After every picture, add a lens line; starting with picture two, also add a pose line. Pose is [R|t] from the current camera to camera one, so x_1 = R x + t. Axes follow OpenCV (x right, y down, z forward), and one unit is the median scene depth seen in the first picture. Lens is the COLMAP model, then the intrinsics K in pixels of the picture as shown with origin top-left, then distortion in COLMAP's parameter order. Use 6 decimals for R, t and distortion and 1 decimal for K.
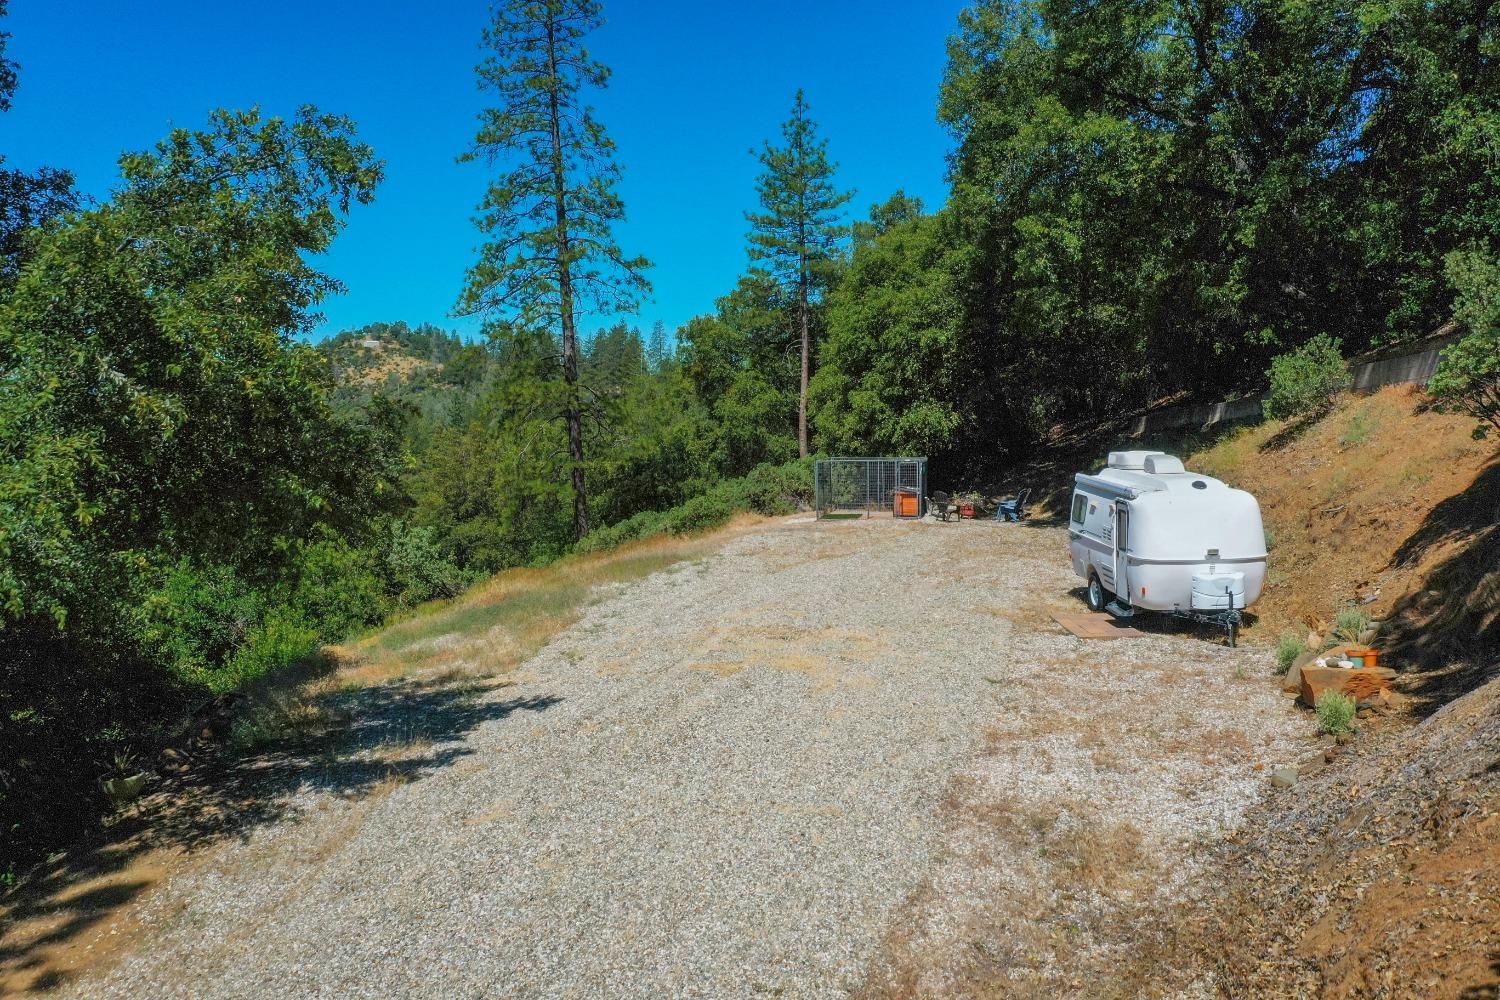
lens RADIAL K [[1177.7, 0, 755.3], [0, 1177.7, 505.0], [0, 0, 1]] dist [0.004767, -0.006316]
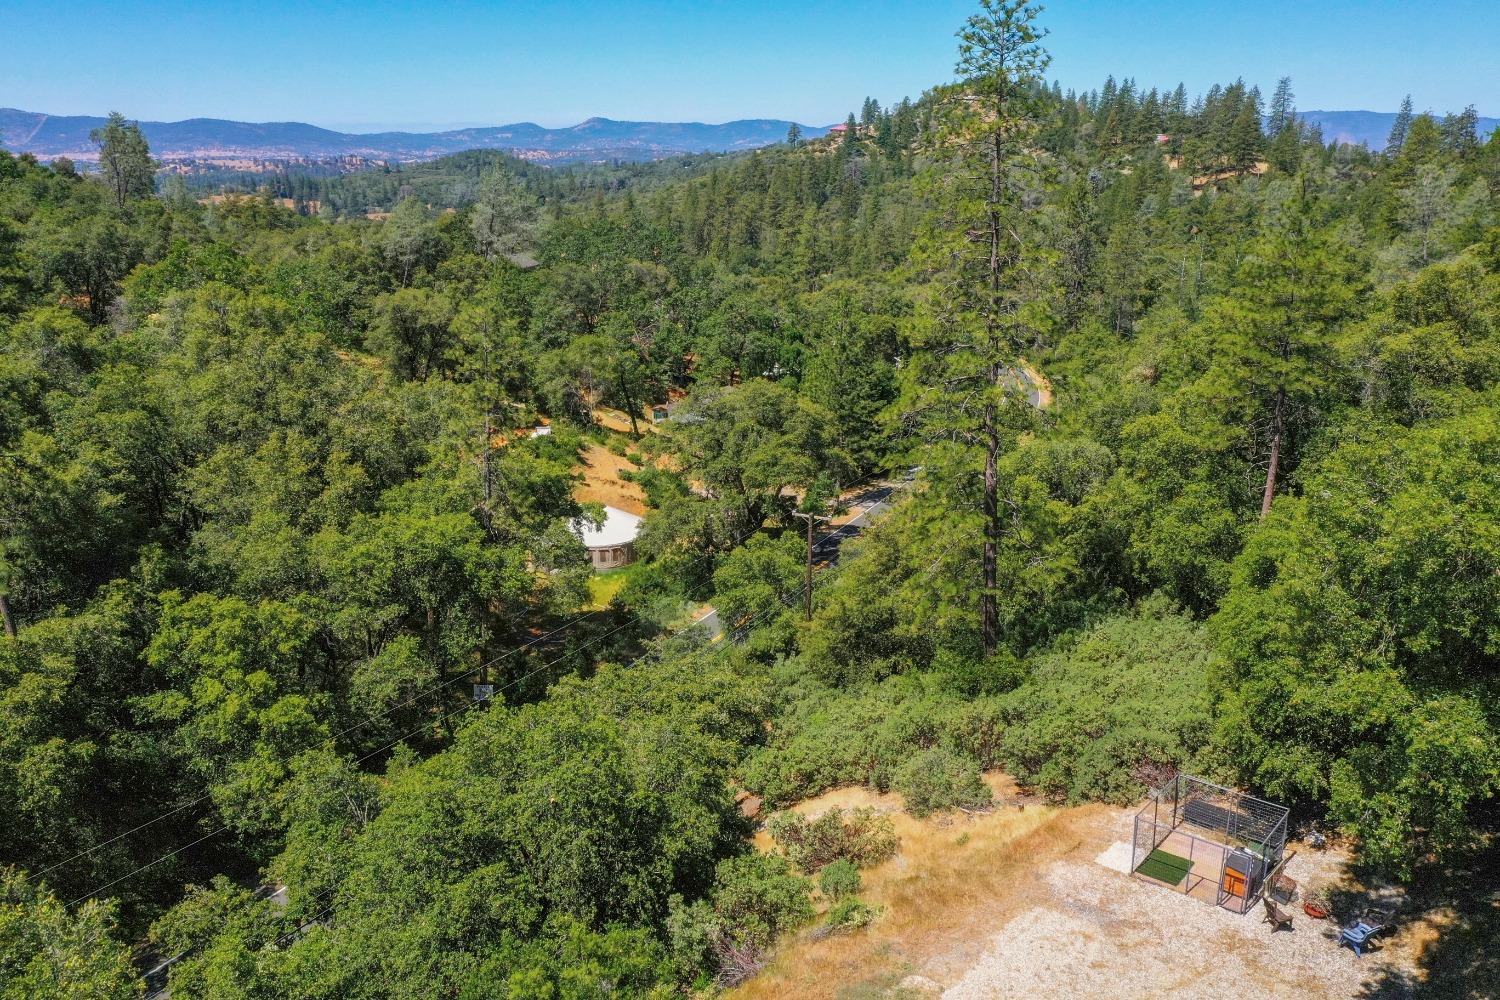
lens RADIAL K [[1177.7, 0, 755.4], [0, 1177.7, 492.8], [0, 0, 1]] dist [0.004767, -0.006316]
pose [[0.881460, 0.142648, -0.450200, 0.151617], [-0.047885, 0.975374, 0.215296, -0.427512], [0.469825, -0.168217, 0.866584, 0.094233]]
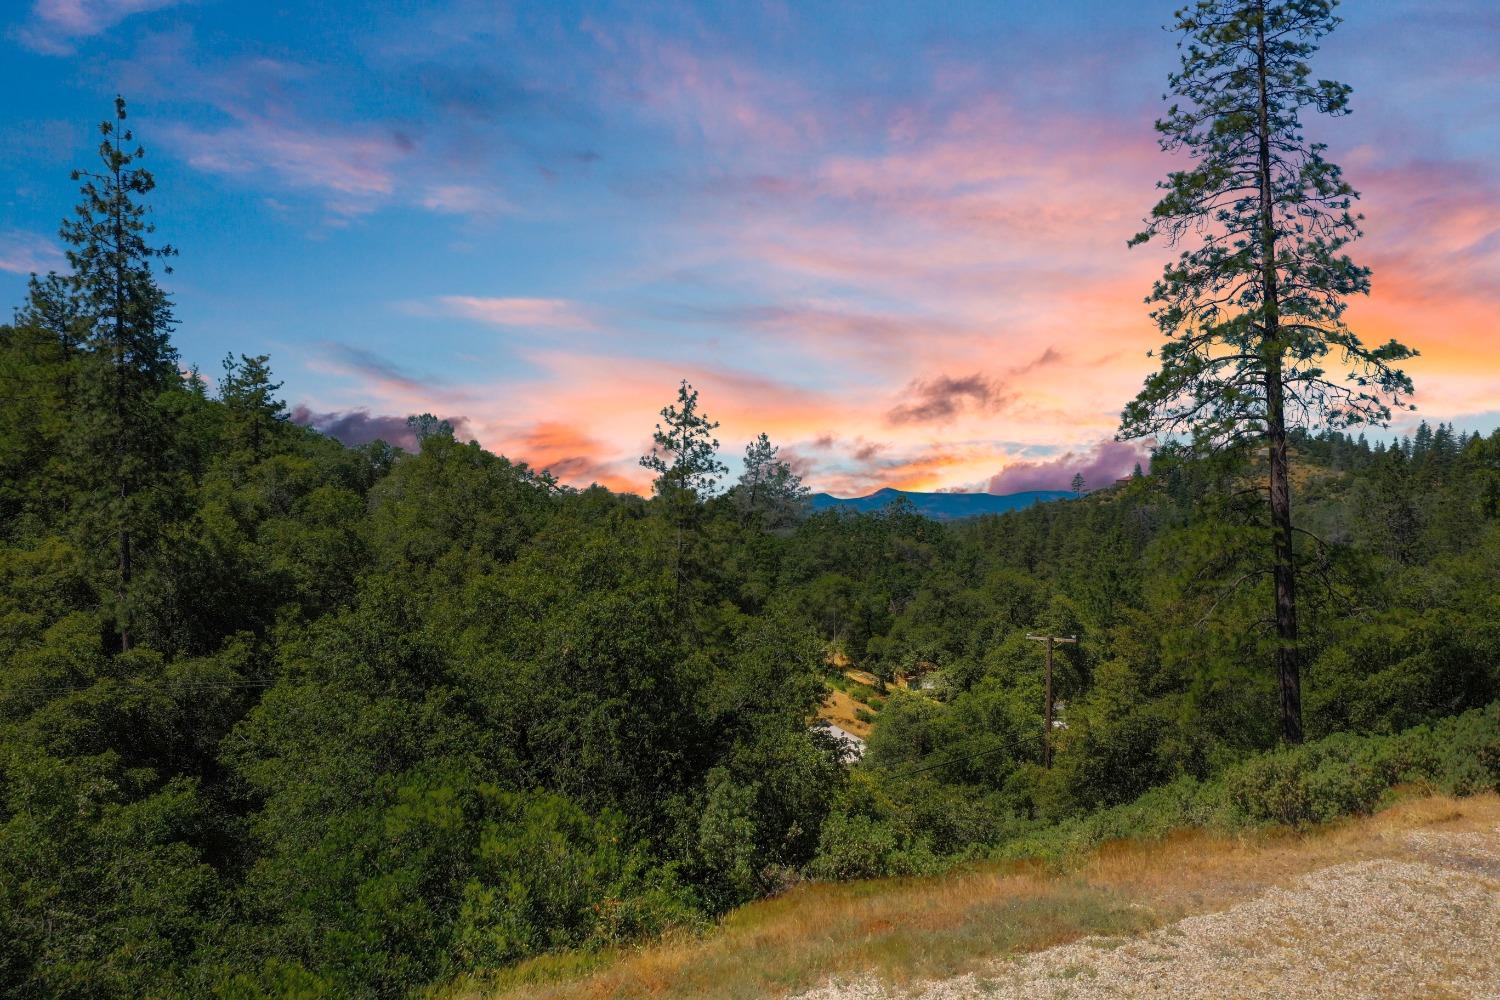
lens RADIAL K [[1177.7, 0, 754.6], [0, 1177.7, 502.4], [0, 0, 1]] dist [0.004767, -0.006316]
pose [[0.744030, 0.002431, -0.668141, 0.115869], [-0.064860, 0.995533, -0.068606, -0.066403], [0.664990, 0.094381, 0.740865, 0.355760]]
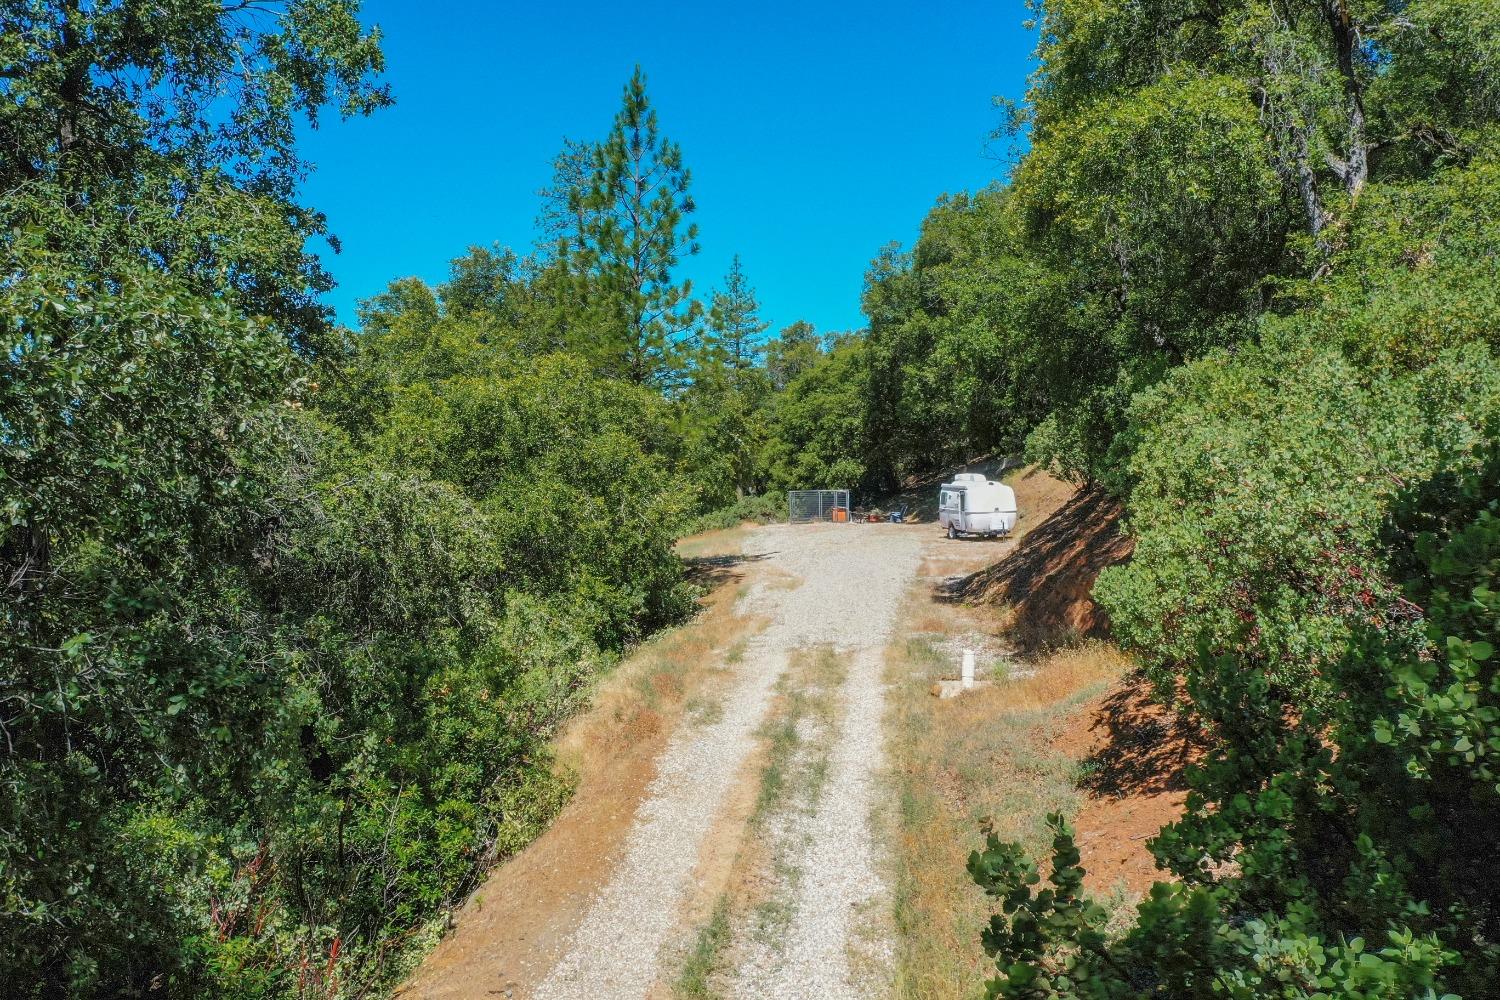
lens RADIAL K [[1177.7, 0, 752.0], [0, 1177.7, 490.3], [0, 0, 1]] dist [0.004767, -0.006316]
pose [[0.989552, -0.005028, 0.144090, -0.235541], [0.015580, 0.997269, -0.072195, 0.079919], [-0.143334, 0.073685, 0.986928, -0.675078]]
